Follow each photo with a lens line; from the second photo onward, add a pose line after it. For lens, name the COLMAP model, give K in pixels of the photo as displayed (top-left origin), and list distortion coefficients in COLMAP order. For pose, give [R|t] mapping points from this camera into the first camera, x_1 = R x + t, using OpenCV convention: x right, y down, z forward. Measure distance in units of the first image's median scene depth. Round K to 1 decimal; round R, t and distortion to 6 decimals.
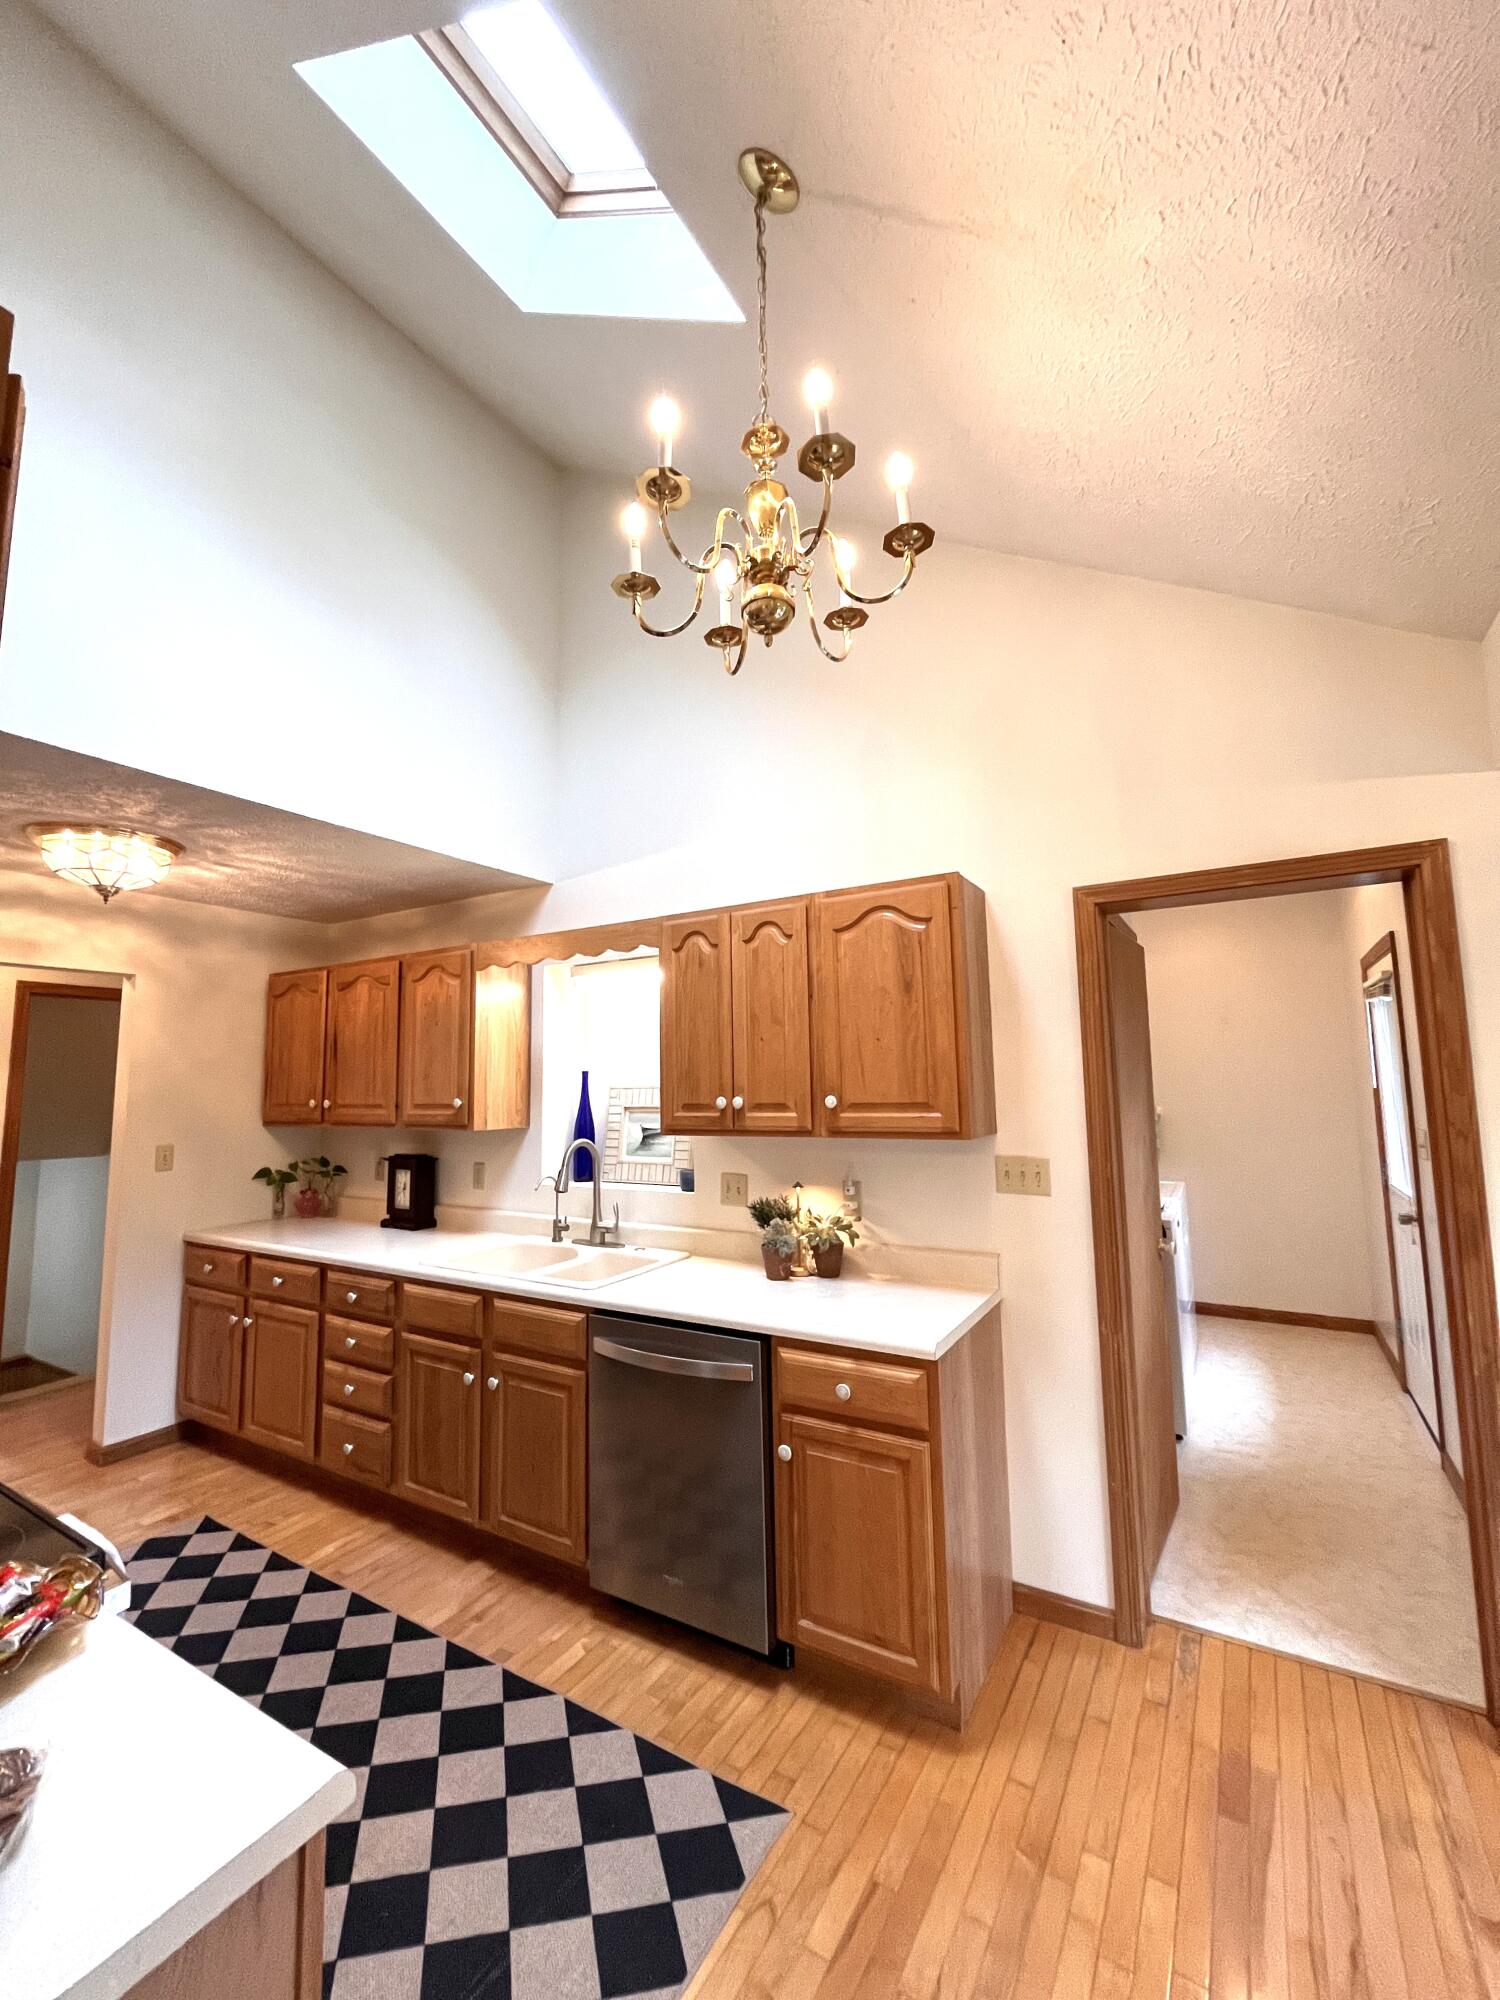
lens RADIAL K [[822.6, 0, 748.6], [0, 822.6, 997.3], [0, 0, 1]] dist [-0.004166, 0.000506]
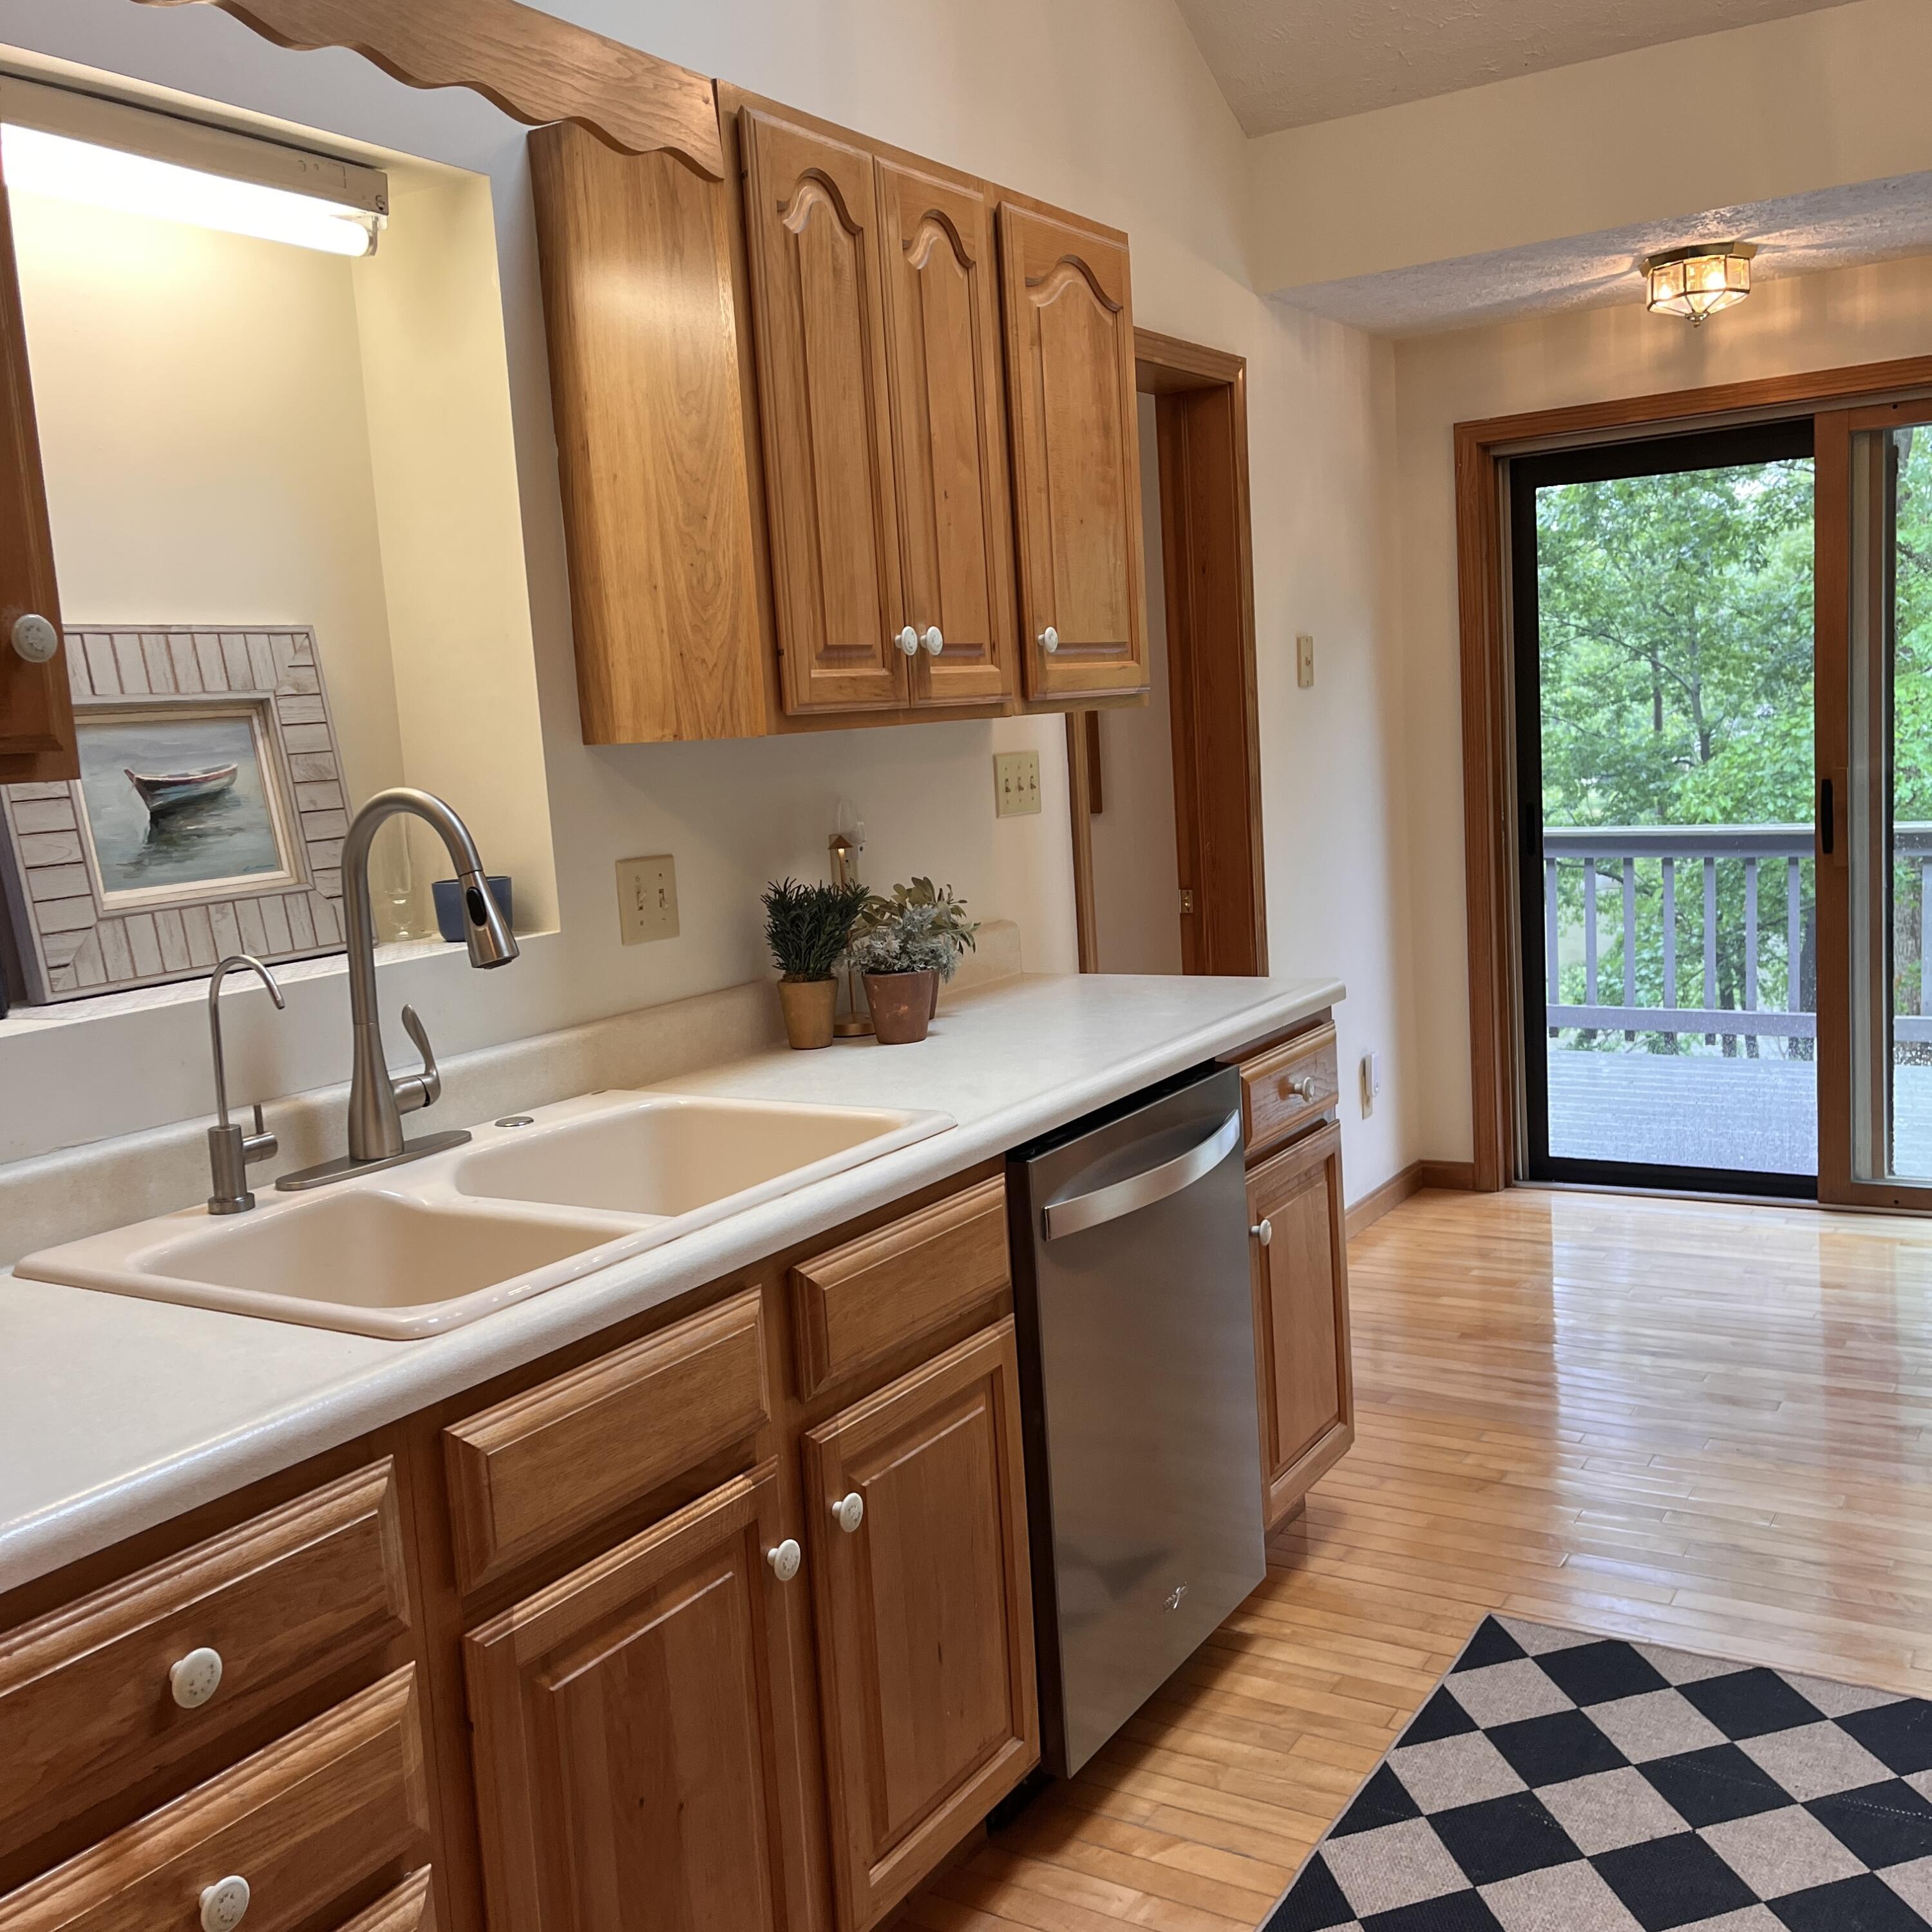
lens RADIAL K [[1979.3, 0, 979.4], [0, 1979.3, 971.4], [0, 0, 1]] dist [0.047877, 0.000000]
pose [[-0.001500, -0.112218, 0.993682, -1.114880], [-0.042681, 0.992785, 0.112052, 0.192848], [-0.999088, -0.042243, -0.006279, 1.034264]]
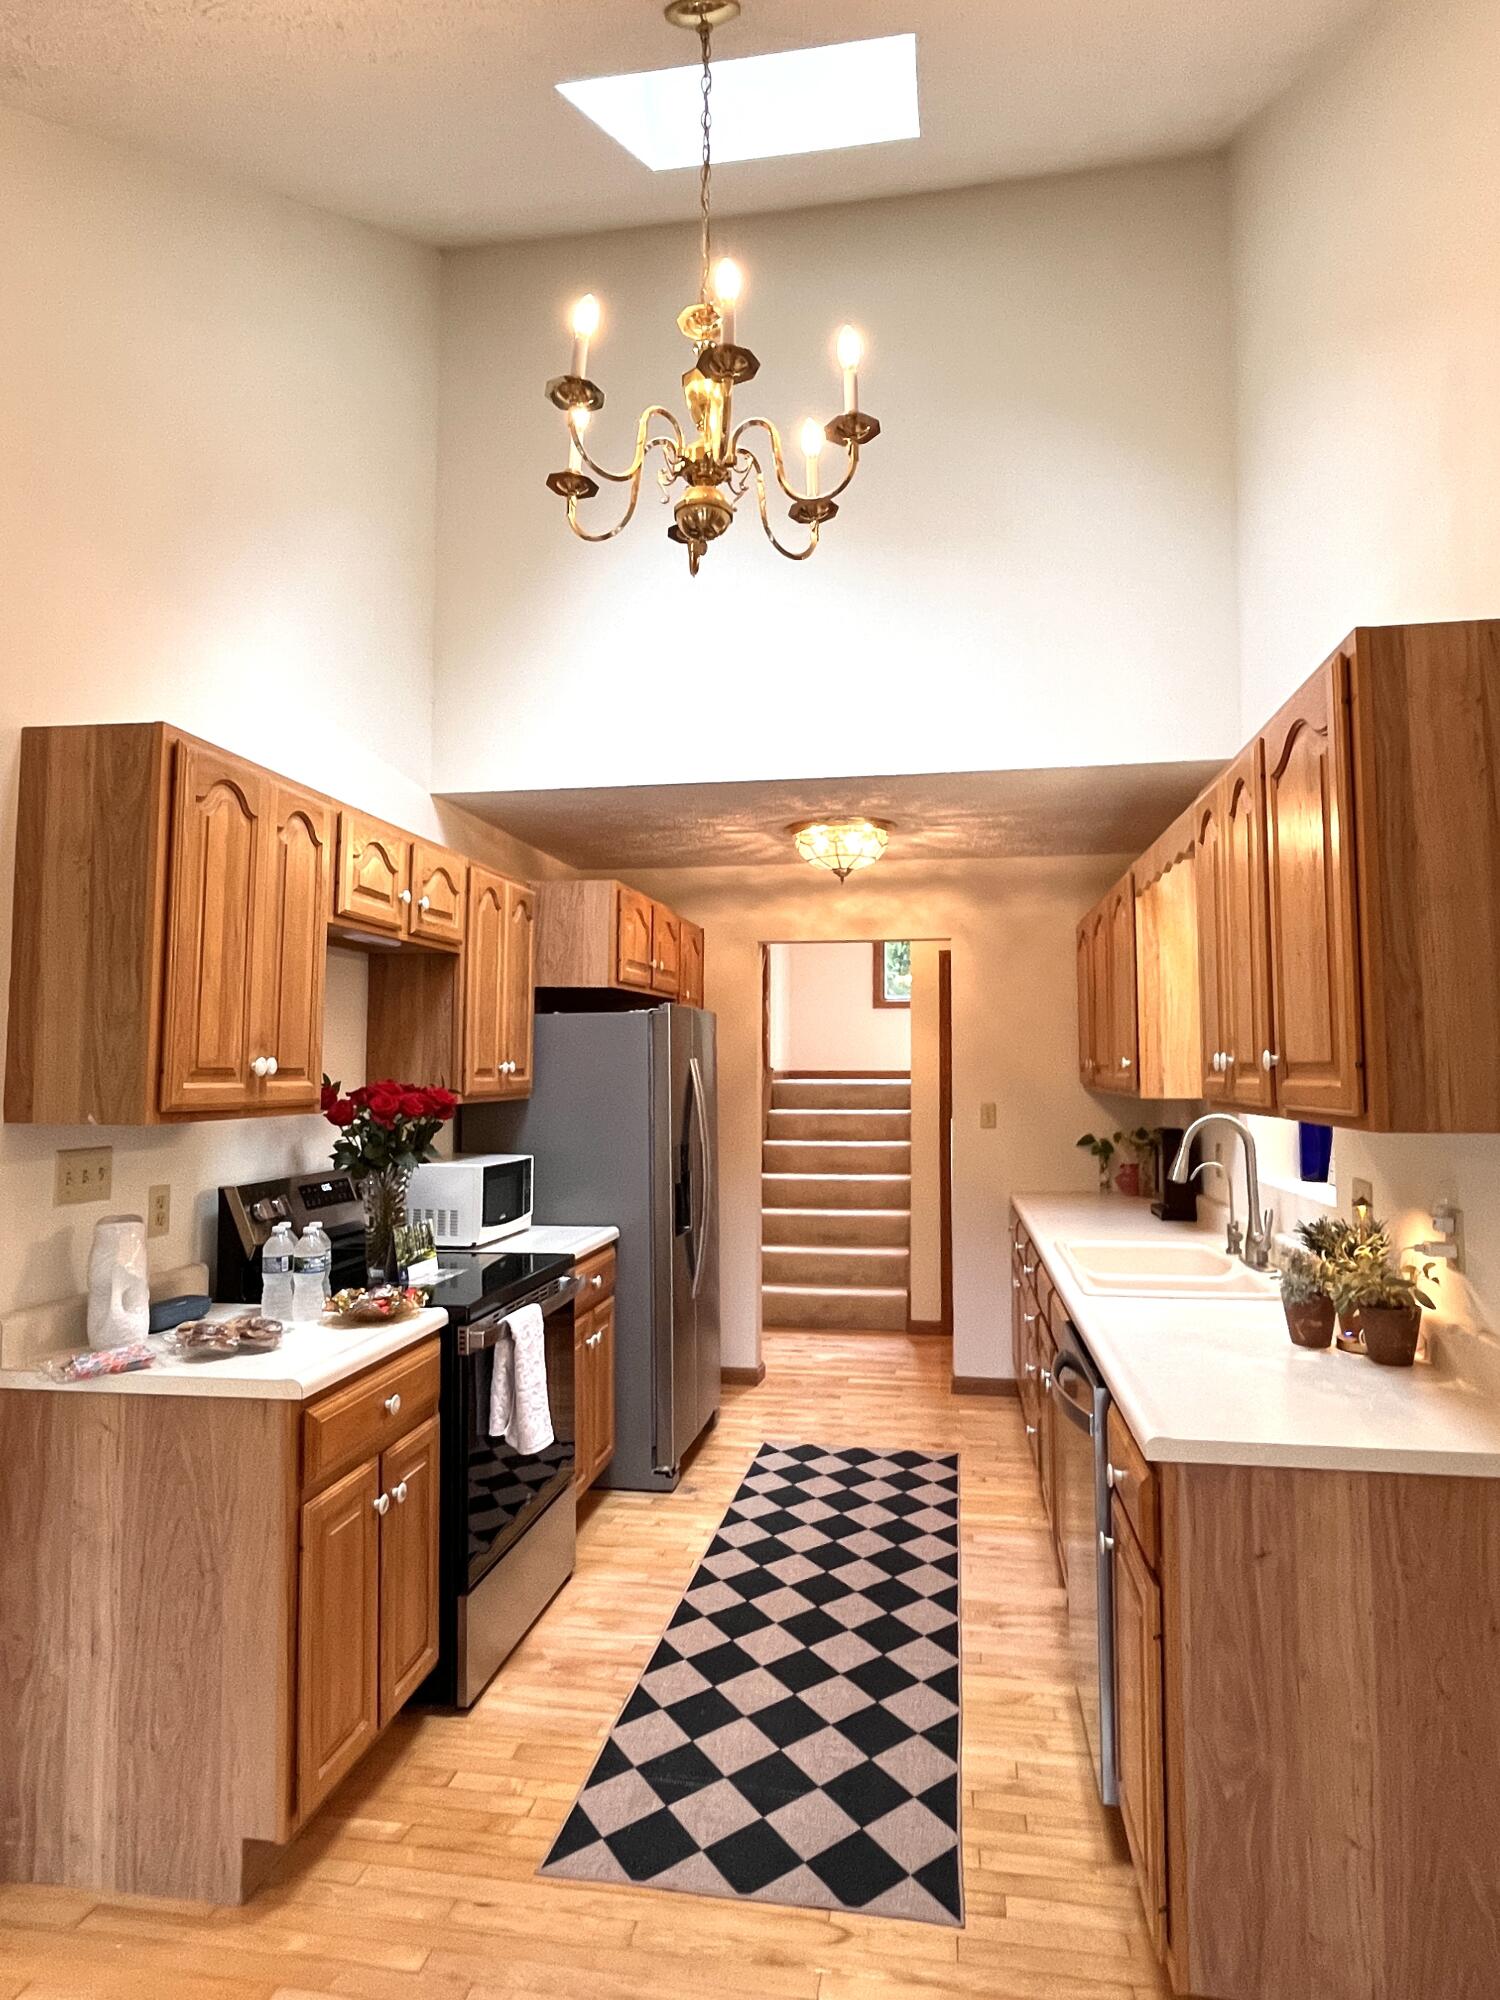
lens RADIAL K [[1140.1, 0, 741.8], [0, 1140.1, 997.4], [0, 0, 1]] dist [-0.001837, -0.000936]
pose [[0.360637, -0.041141, -0.931799, 0.745823], [0.093298, 0.995607, -0.007848, 0.050033], [0.928028, -0.084105, 0.362891, 0.328611]]
